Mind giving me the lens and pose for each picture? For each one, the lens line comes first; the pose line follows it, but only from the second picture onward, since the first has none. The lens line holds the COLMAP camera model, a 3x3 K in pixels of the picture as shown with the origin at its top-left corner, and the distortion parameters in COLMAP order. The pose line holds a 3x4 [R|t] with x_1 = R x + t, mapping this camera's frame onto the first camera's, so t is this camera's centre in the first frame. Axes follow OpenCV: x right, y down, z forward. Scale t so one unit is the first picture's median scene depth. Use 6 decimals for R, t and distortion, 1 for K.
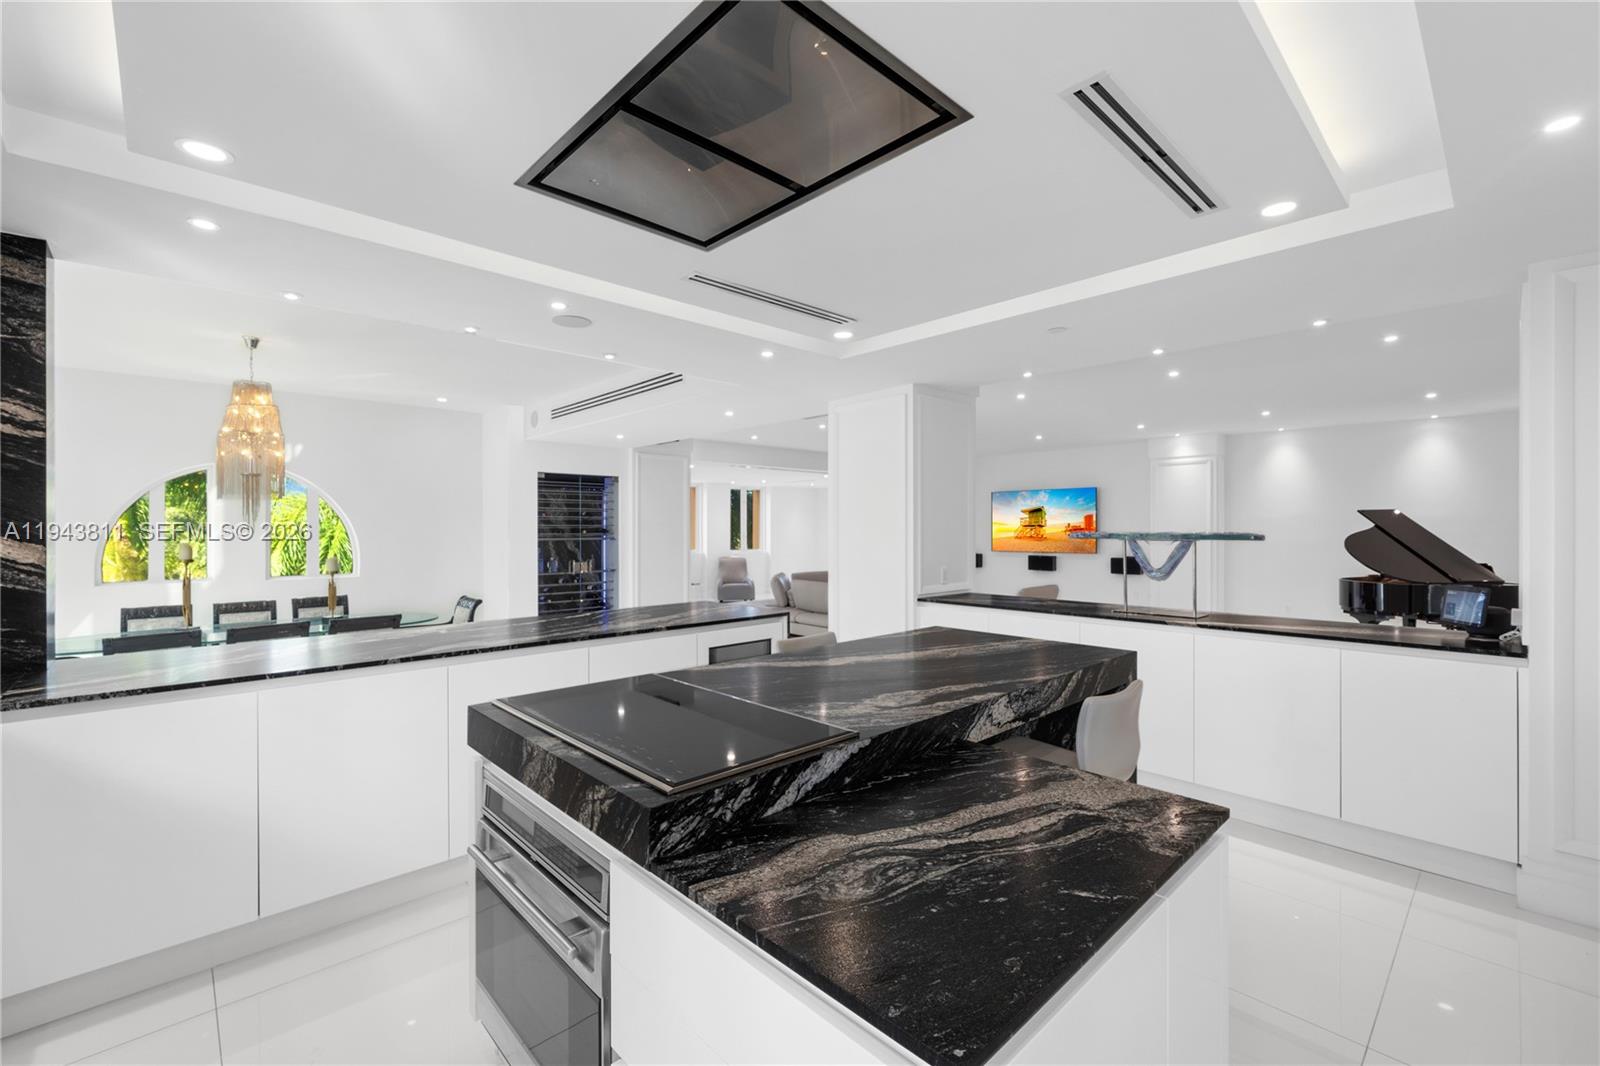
lens RADIAL K [[641.0, 0, 787.8], [0, 641.0, 530.4], [0, 0, 1]] dist [0.001897, -0.000186]
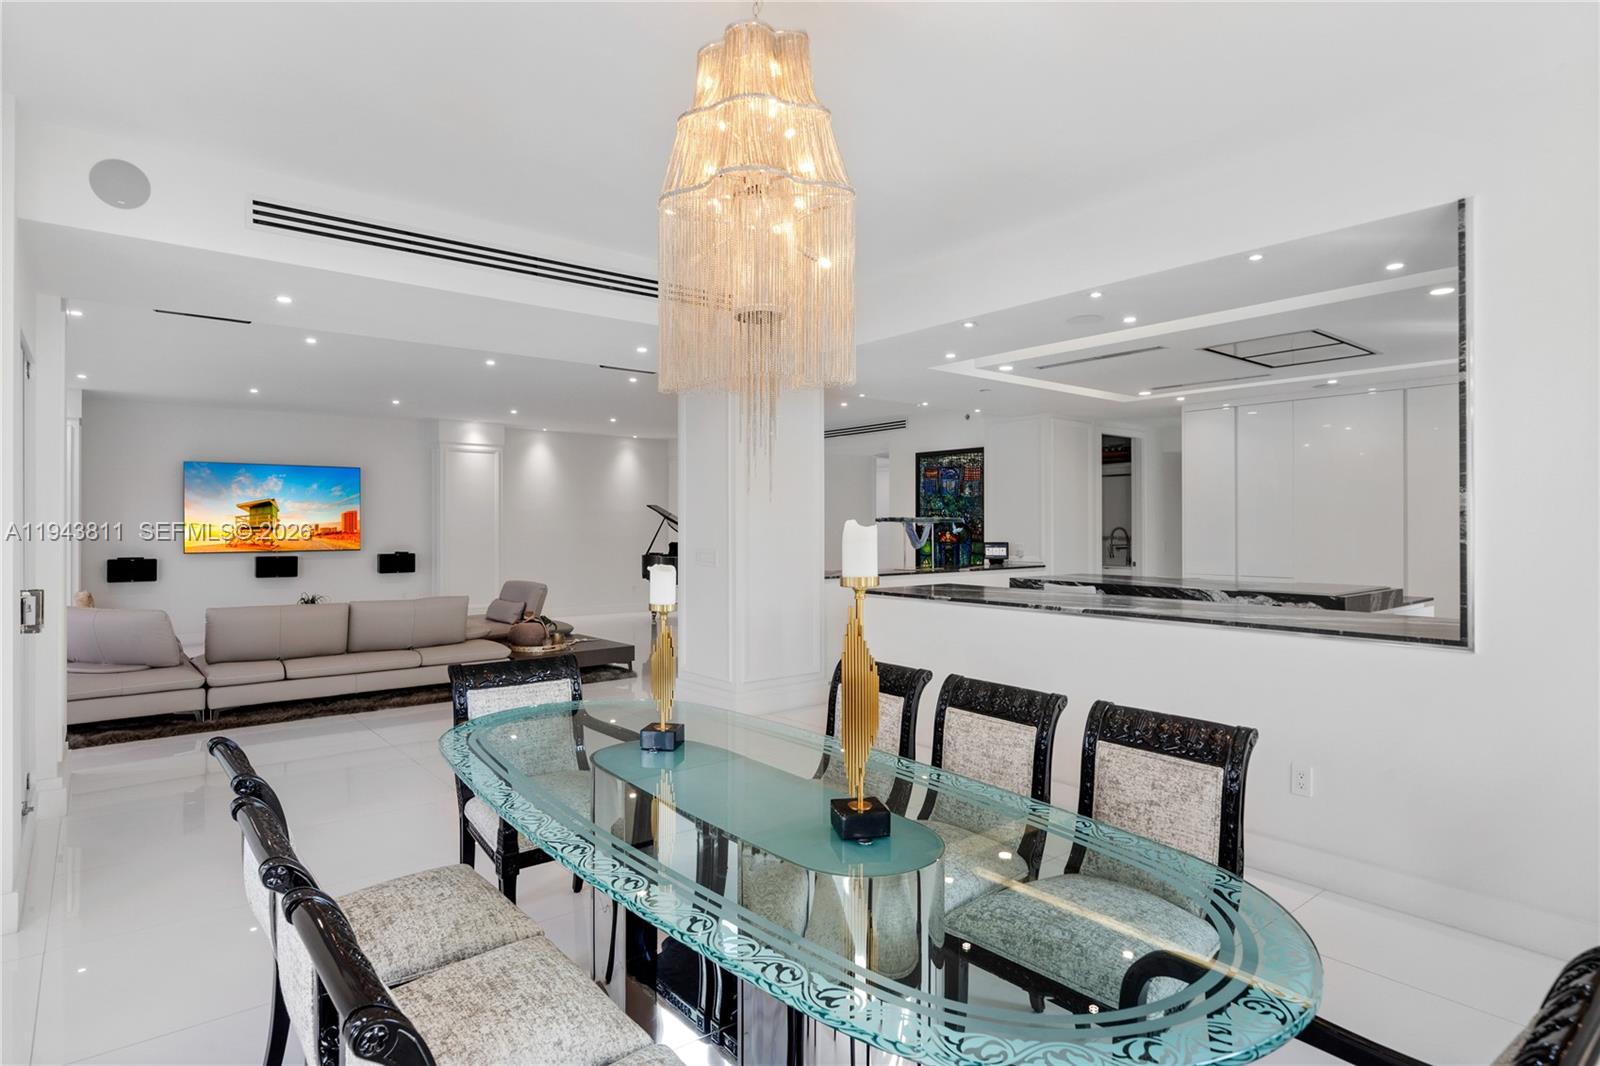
lens RADIAL K [[866.8, 0, 782.2], [0, 866.8, 525.3], [0, 0, 1]] dist [0.006080, 0.001303]
pose [[0.082823, 0.002820, 0.996560, -0.541577], [0.001252, 0.999995, -0.002934, 0.008132], [-0.996563, 0.001490, 0.082819, 0.390077]]
